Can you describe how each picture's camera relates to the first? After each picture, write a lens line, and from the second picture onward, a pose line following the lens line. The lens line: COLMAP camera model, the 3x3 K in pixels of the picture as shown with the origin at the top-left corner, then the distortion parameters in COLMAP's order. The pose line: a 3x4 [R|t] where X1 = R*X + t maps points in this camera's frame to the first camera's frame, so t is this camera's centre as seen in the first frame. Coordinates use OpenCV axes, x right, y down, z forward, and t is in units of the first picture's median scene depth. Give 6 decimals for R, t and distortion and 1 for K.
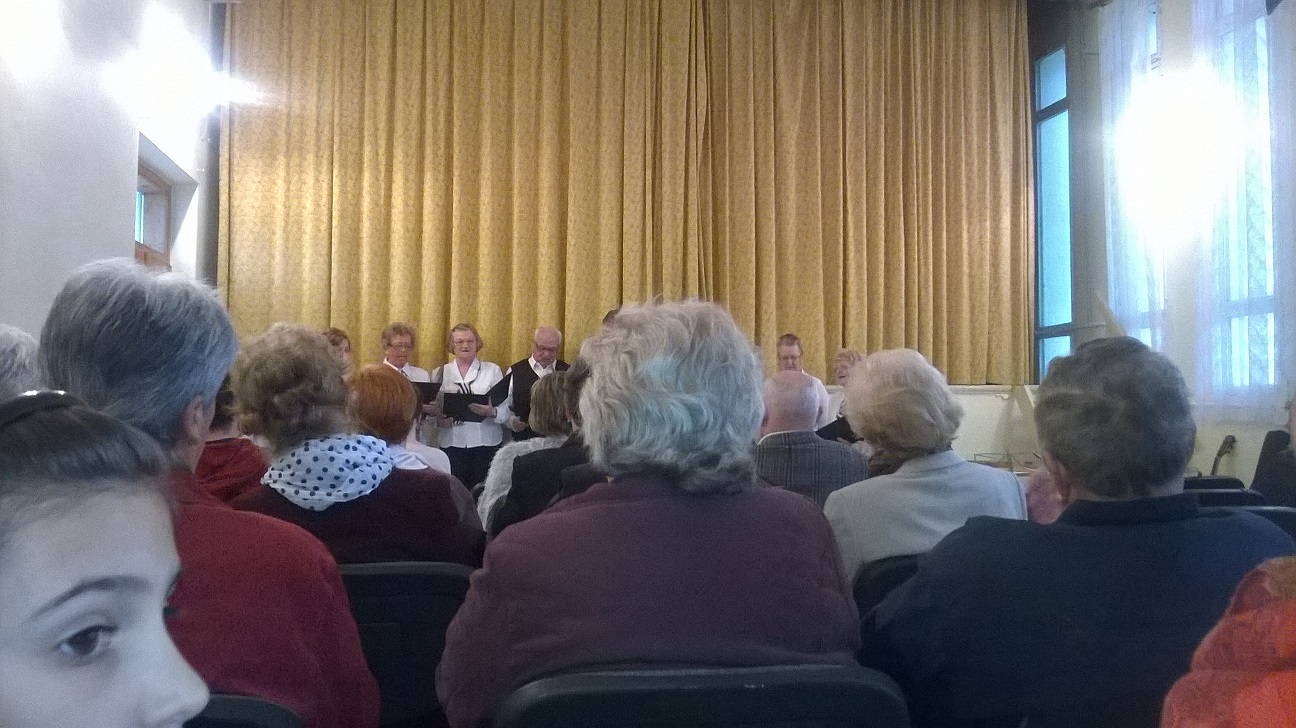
lens RADIAL K [[1110.7, 0, 664.0], [0, 1110.7, 348.9], [0, 0, 1]] dist [0.038183, -0.140966]
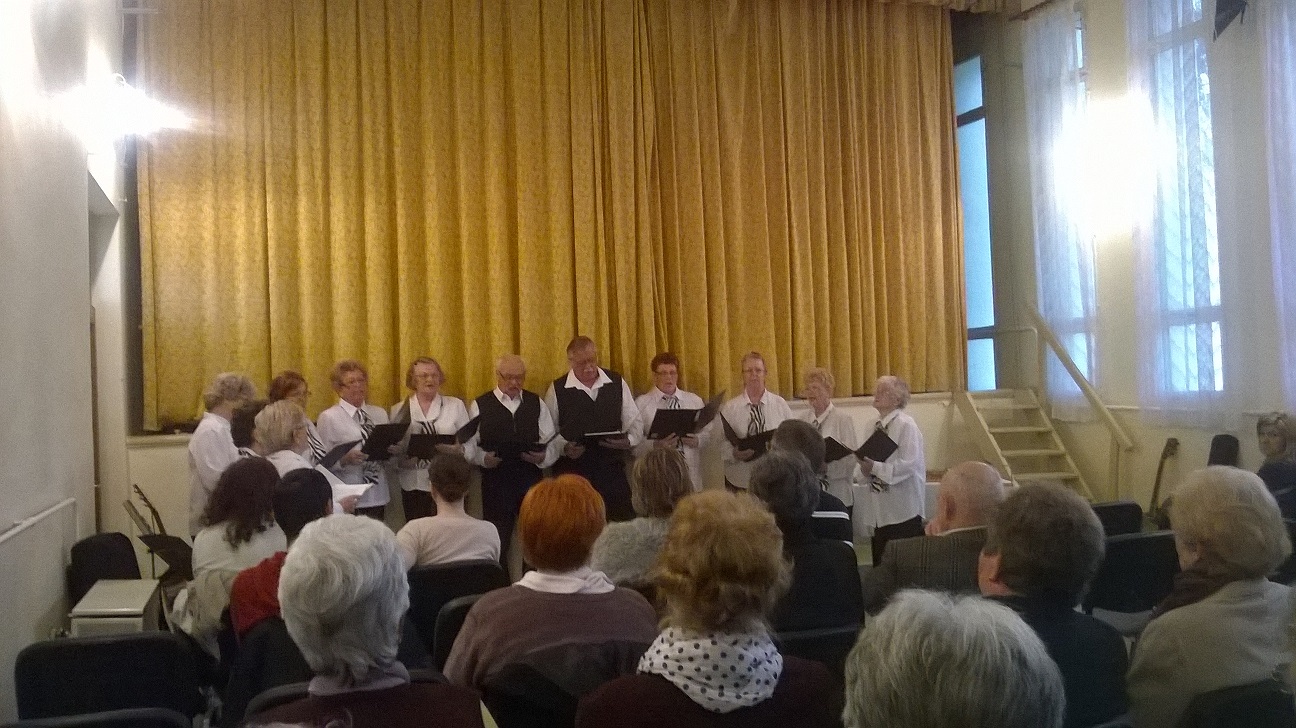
lens RADIAL K [[1110.7, 0, 651.0], [0, 1110.7, 356.1], [0, 0, 1]] dist [0.038183, -0.140966]
pose [[0.986426, -0.037784, 0.159799, -0.130212], [0.033184, 0.998957, 0.031357, -0.043891], [-0.160817, -0.025629, 0.986651, 0.034292]]
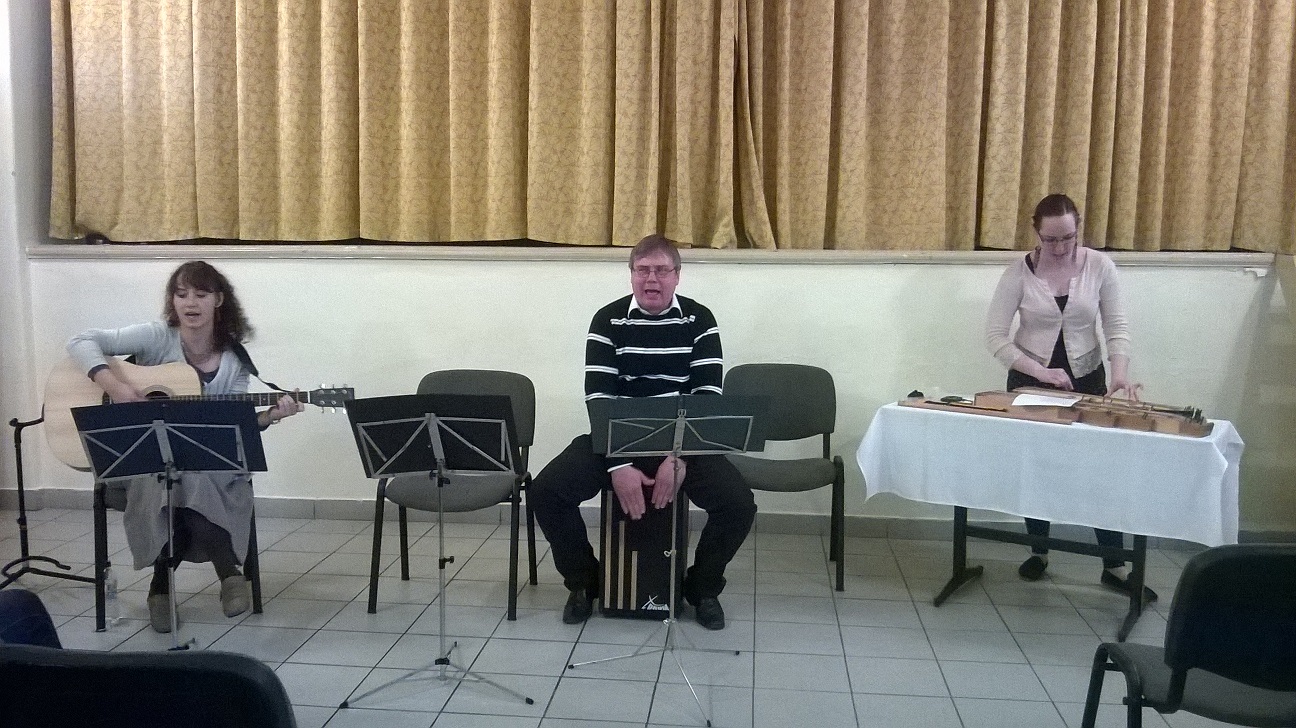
lens RADIAL K [[1155.6, 0, 645.9], [0, 1155.6, 355.5], [0, 0, 1]] dist [0.040922, -0.175613]
pose [[0.965274, 0.038583, -0.258374, 0.159208], [0.005629, 0.985731, 0.168232, -0.019499], [0.261178, -0.163844, 0.951284, 0.342850]]
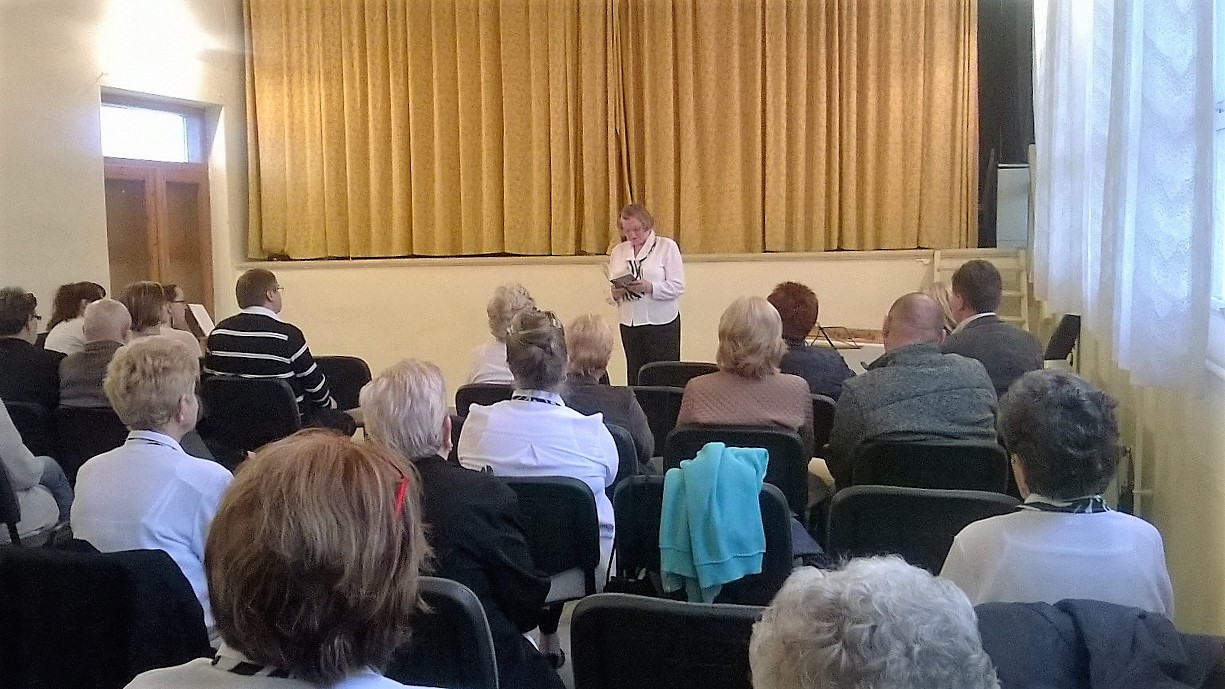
lens RADIAL K [[1092.3, 0, 625.3], [0, 1092.3, 343.7], [0, 0, 1]] dist [0.040922, -0.175613]
pose [[0.905166, 0.024844, -0.424333, 0.499834], [0.042144, 0.988126, 0.147753, -0.040248], [0.422965, -0.151624, 0.893371, 0.026684]]
